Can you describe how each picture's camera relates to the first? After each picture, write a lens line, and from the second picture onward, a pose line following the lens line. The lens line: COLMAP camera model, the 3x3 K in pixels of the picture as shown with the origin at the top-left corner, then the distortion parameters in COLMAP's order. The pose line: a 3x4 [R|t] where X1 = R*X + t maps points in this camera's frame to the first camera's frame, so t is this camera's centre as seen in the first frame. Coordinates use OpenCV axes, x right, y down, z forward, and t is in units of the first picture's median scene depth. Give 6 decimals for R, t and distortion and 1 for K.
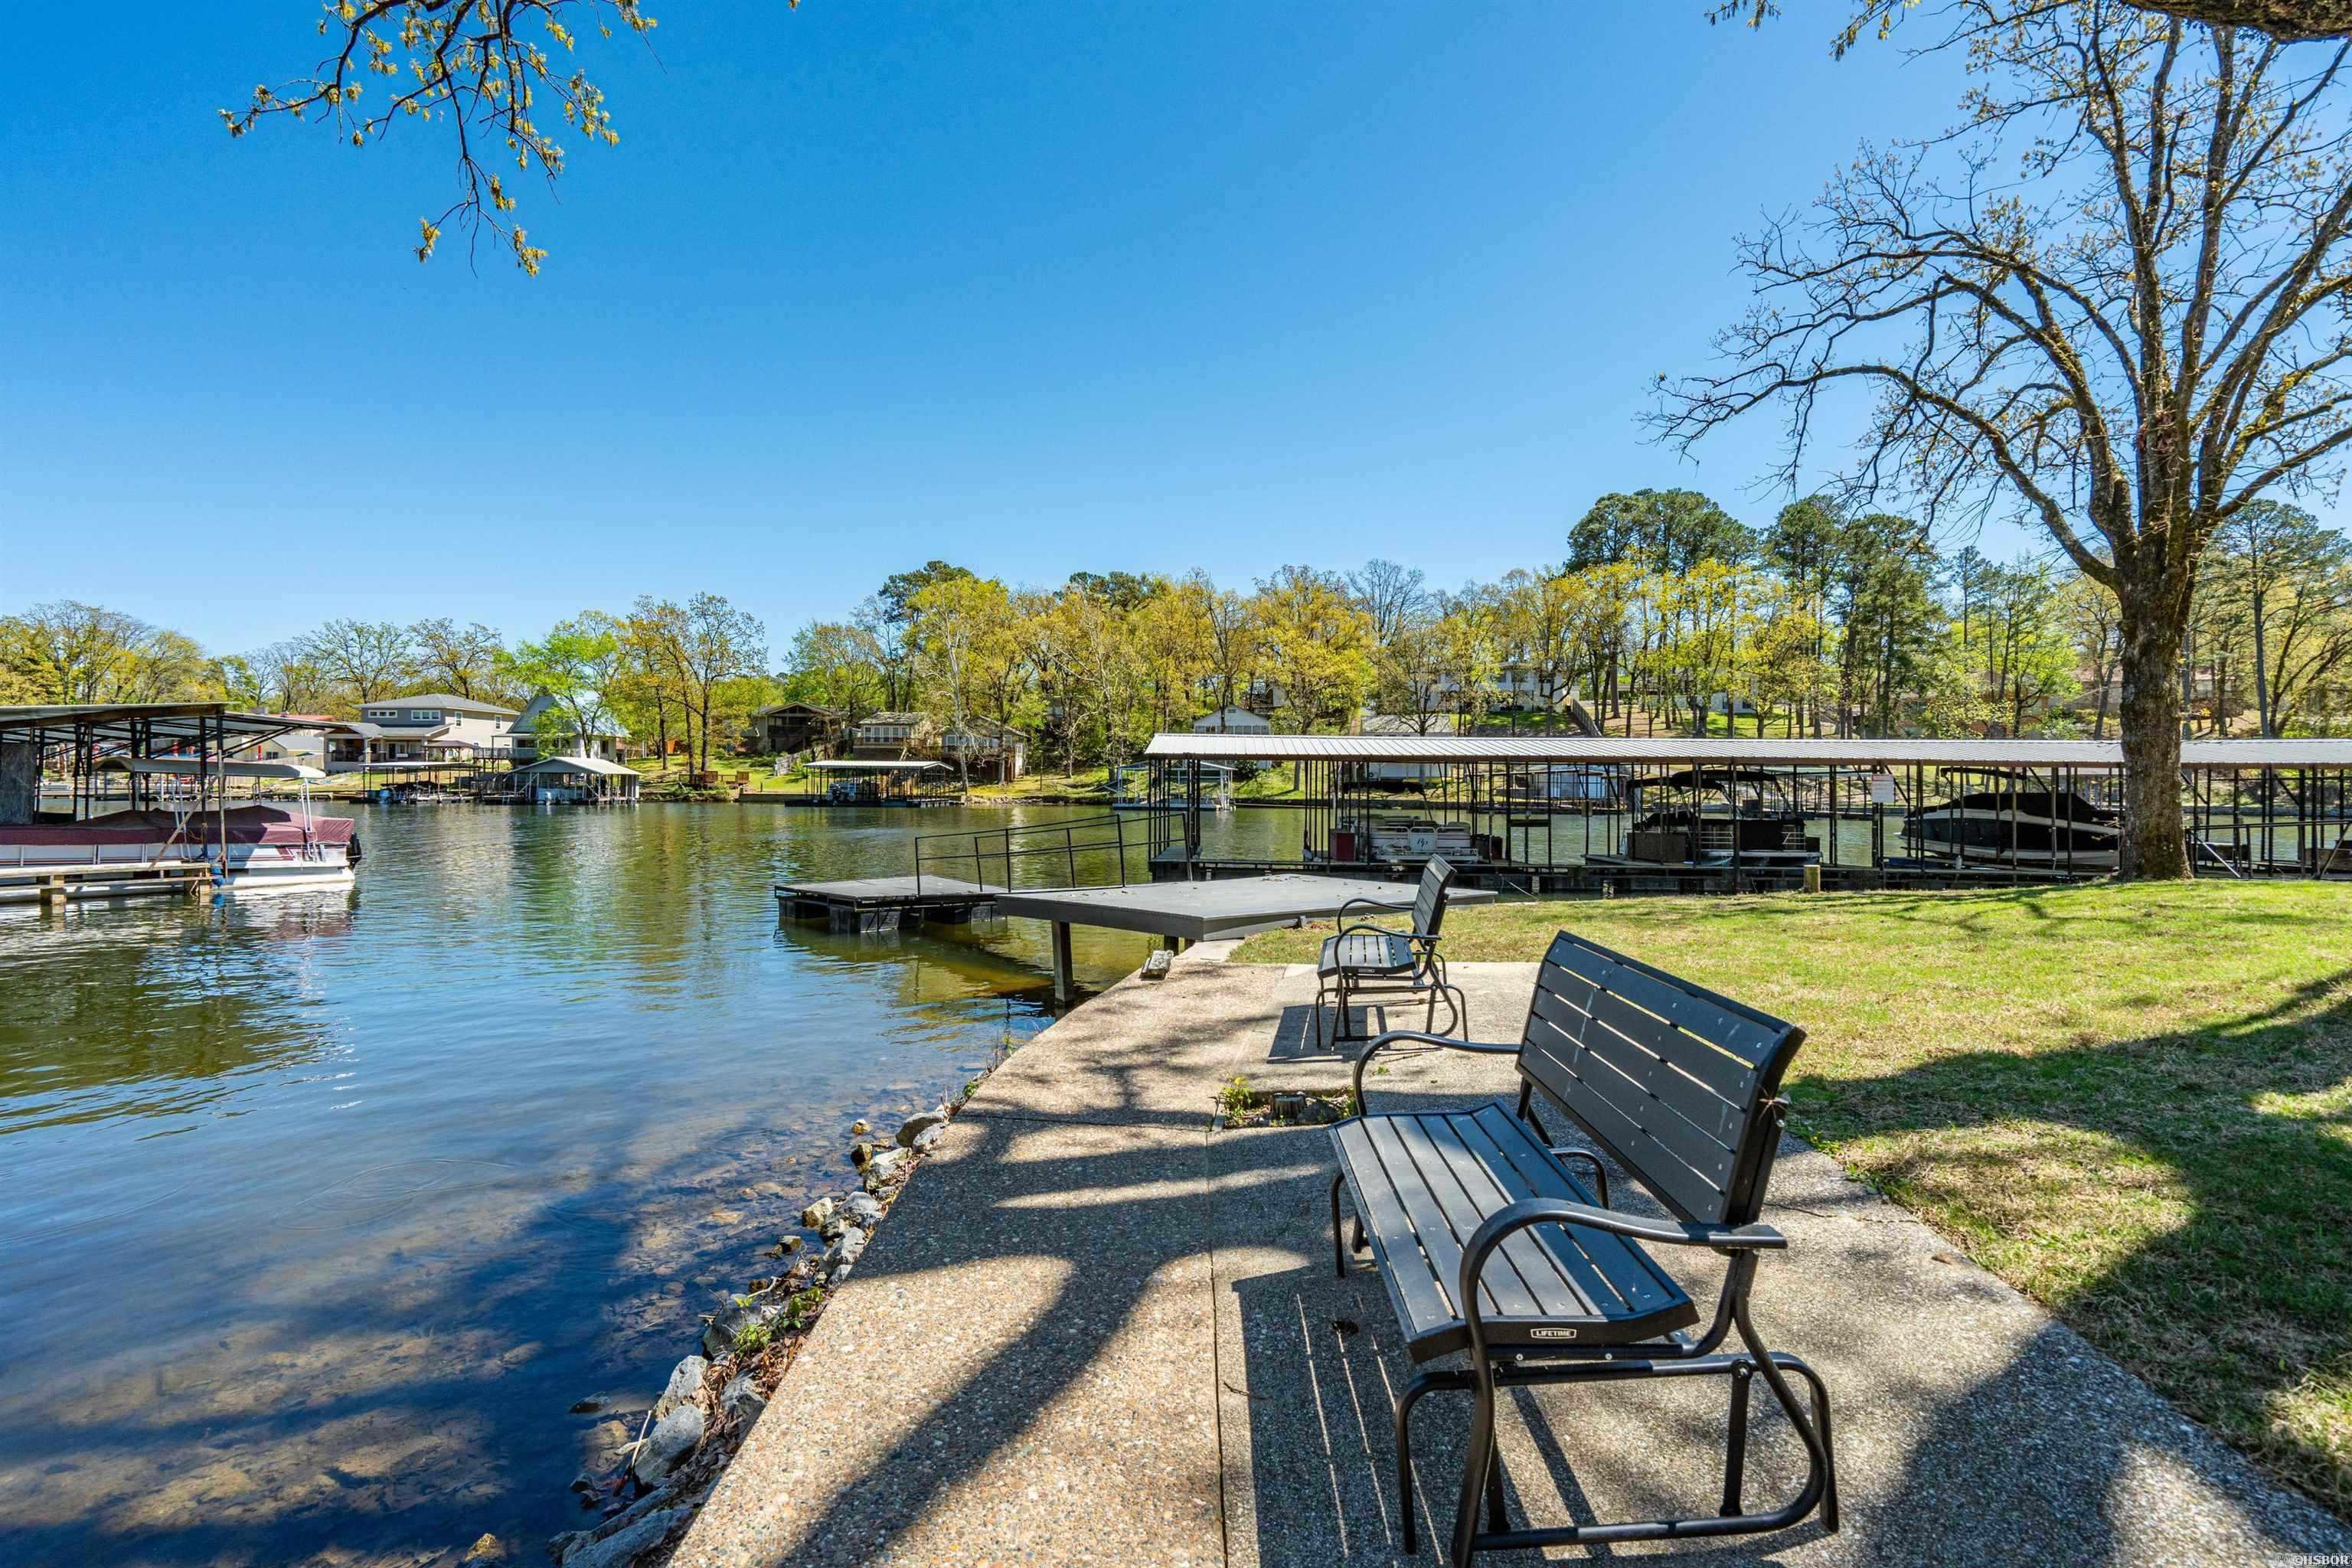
lens RADIAL K [[1066.7, 0, 1176.0], [0, 1066.7, 784.0], [0, 0, 1]] dist [0.001069, 0.000256]
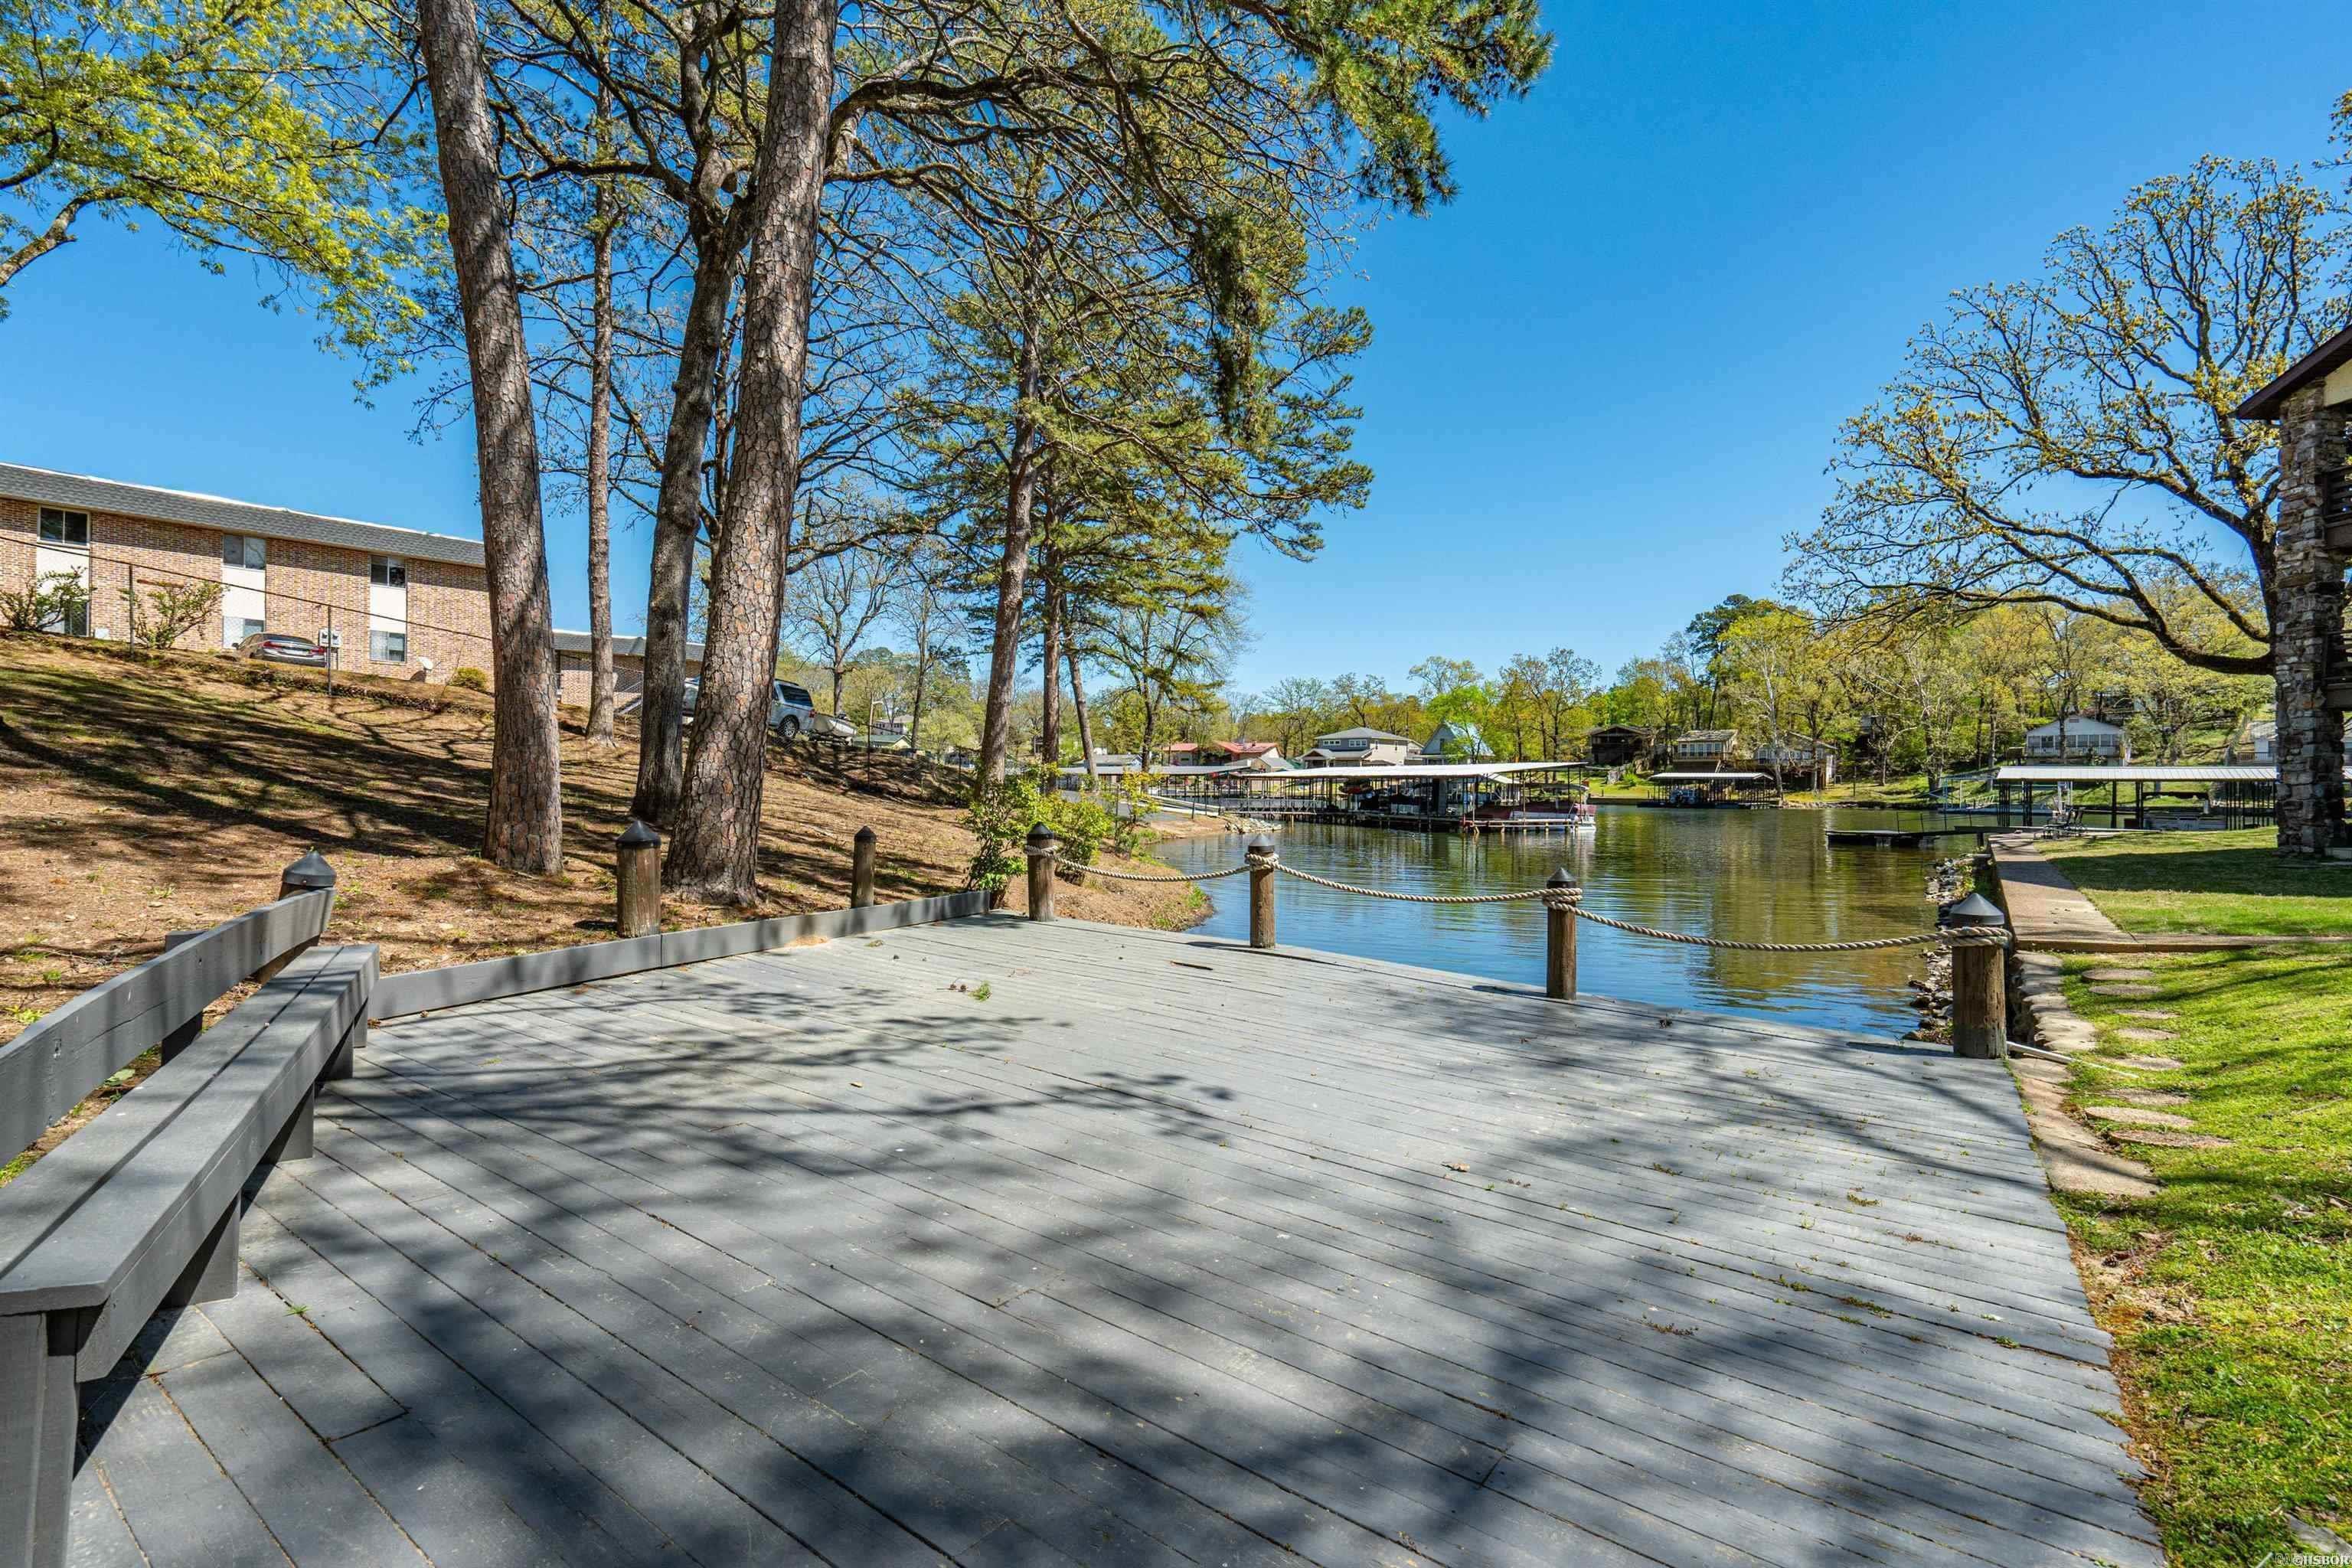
lens RADIAL K [[1066.7, 0, 1176.0], [0, 1066.7, 784.0], [0, 0, 1]] dist [0.001069, 0.000256]
pose [[0.794269, -0.001331, -0.607565, -0.009035], [-0.001029, 0.999993, -0.003536, -0.002709], [0.607566, 0.003433, 0.794262, -0.346592]]
